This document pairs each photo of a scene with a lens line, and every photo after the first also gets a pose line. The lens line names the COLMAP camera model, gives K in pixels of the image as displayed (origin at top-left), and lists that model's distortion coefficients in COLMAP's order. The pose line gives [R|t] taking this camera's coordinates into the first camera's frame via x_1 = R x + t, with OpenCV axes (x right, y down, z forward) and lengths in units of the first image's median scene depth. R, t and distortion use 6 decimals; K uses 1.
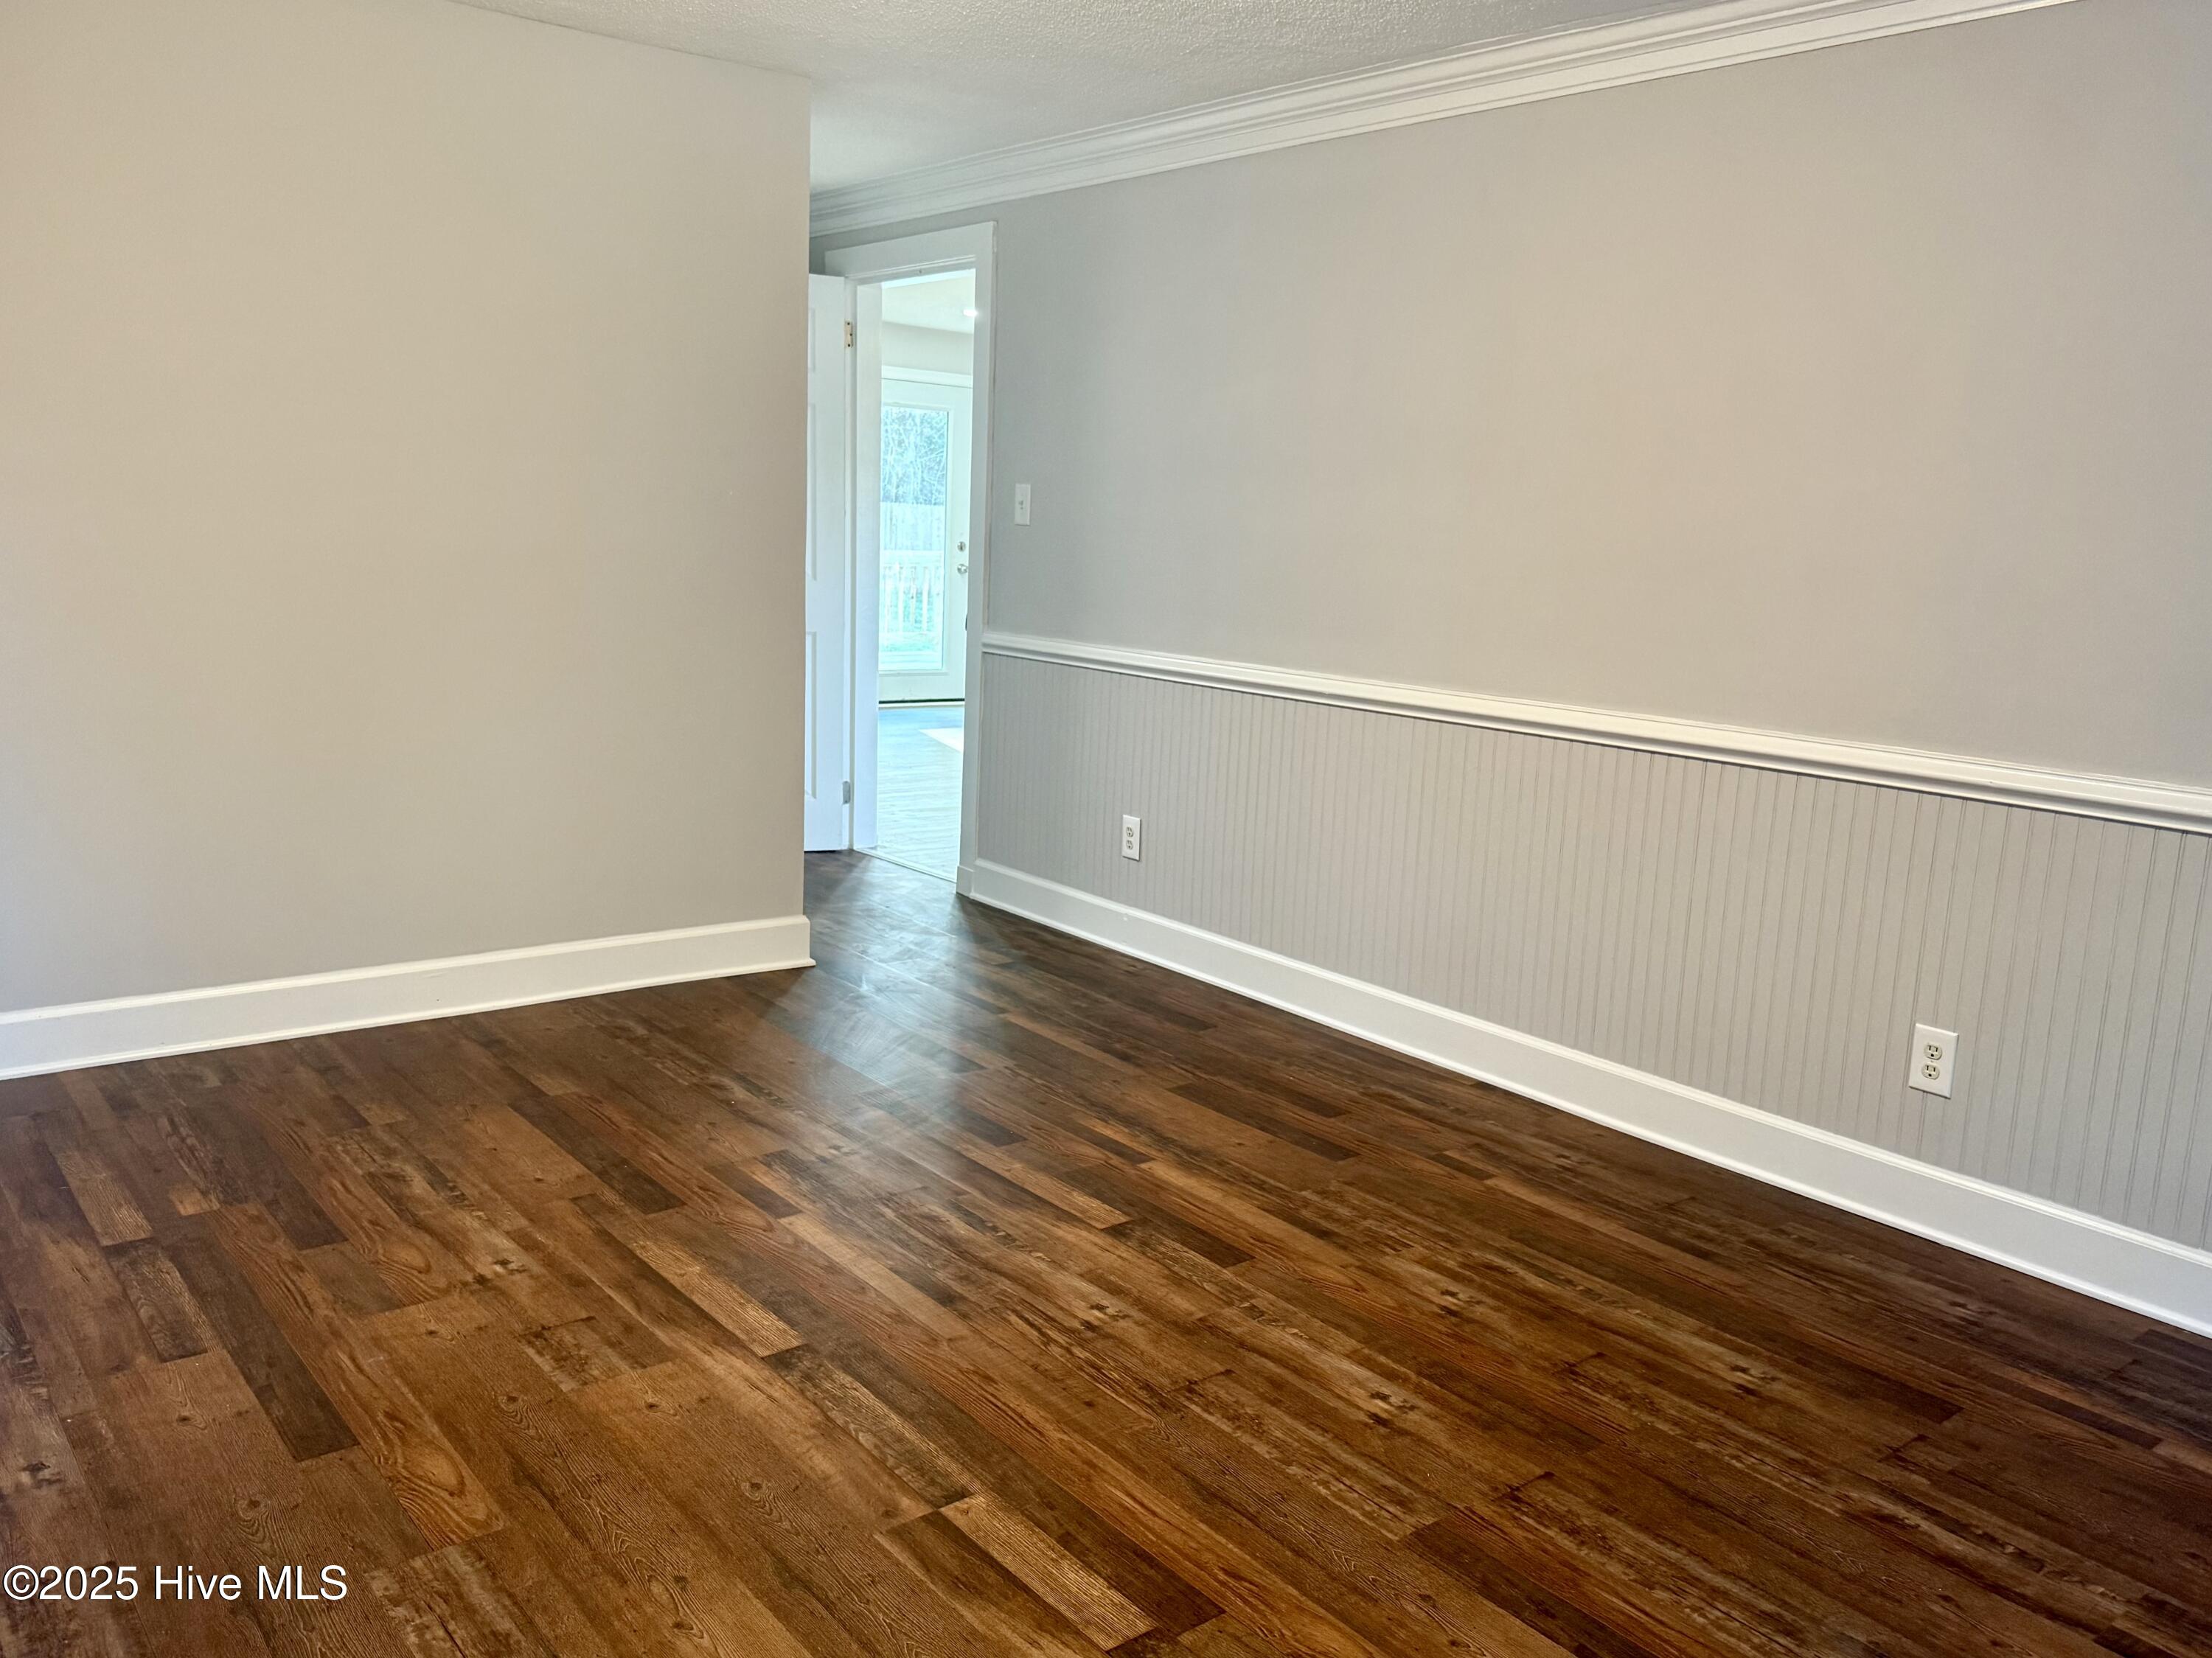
lens RADIAL K [[1809.2, 0, 1107.2], [0, 1809.2, 819.8], [0, 0, 1]] dist [0.007421, -0.051931]
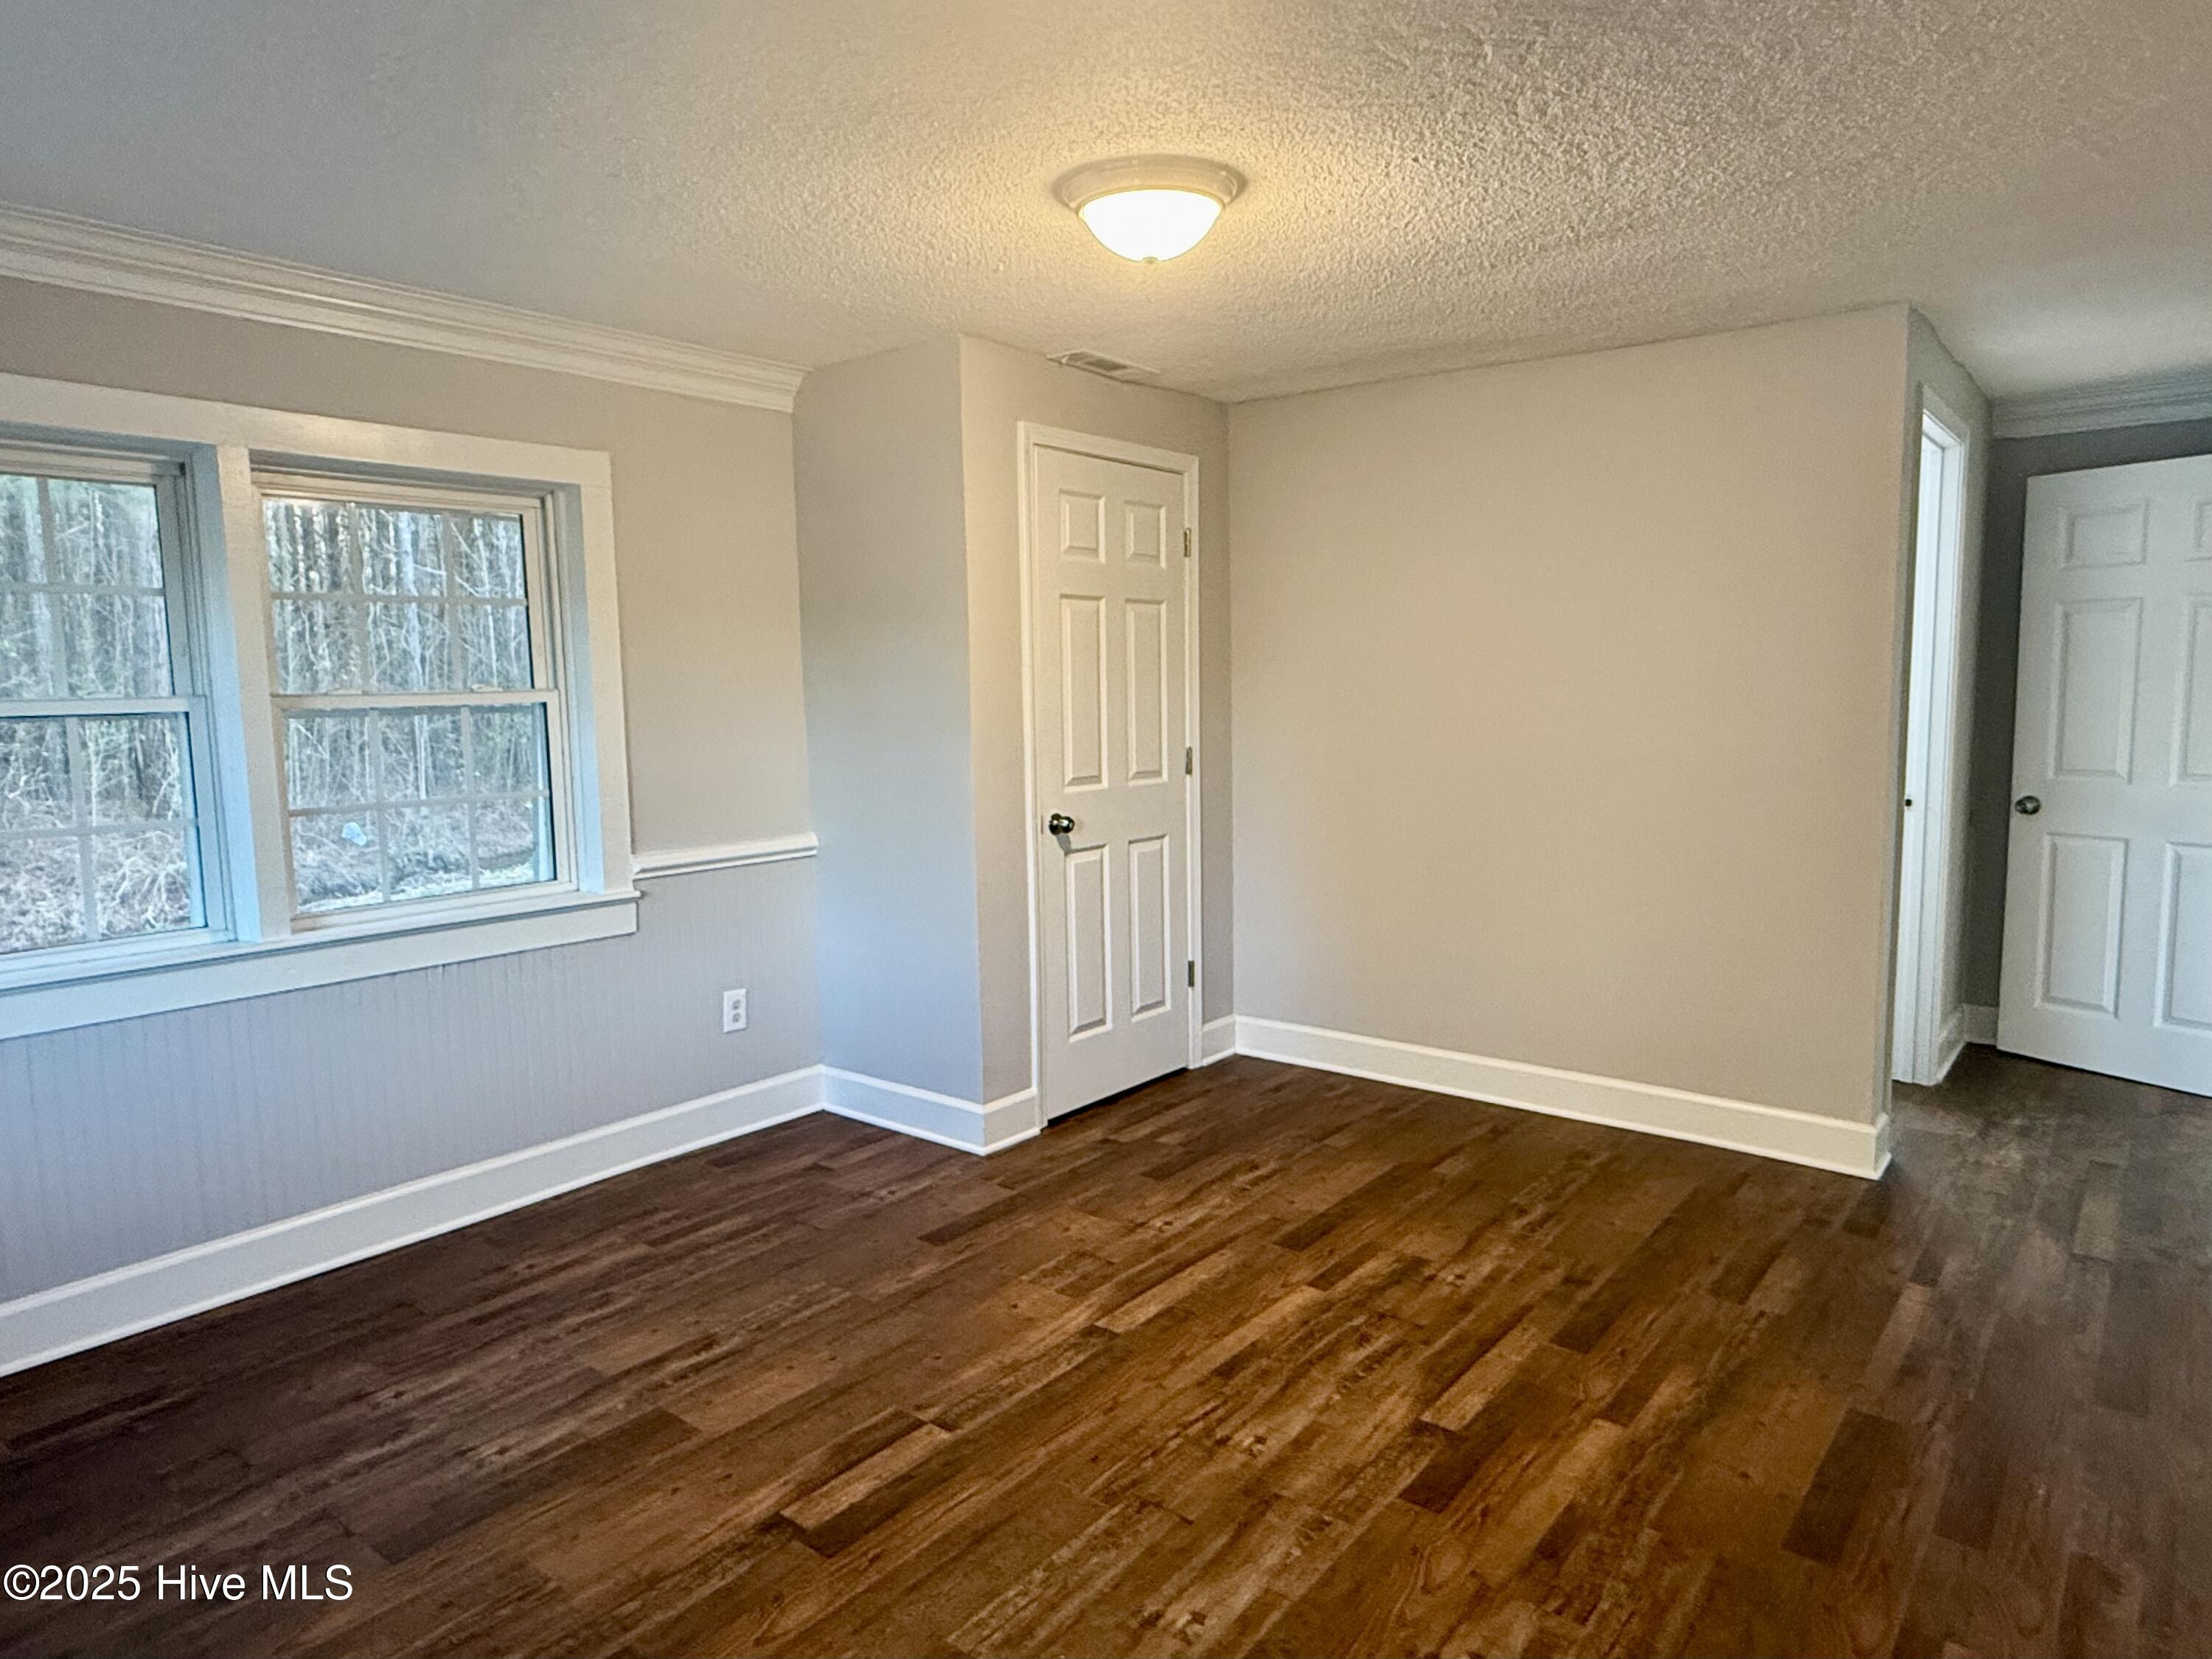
lens RADIAL K [[1317.5, 0, 1105.8], [0, 1317.5, 828.4], [0, 0, 1]] dist [-0.000933, -0.003377]
pose [[0.209403, 0.073542, -0.975060, 0.732096], [-0.146306, 0.988299, 0.043120, -0.136176], [0.966822, 0.133627, 0.217713, 0.623800]]
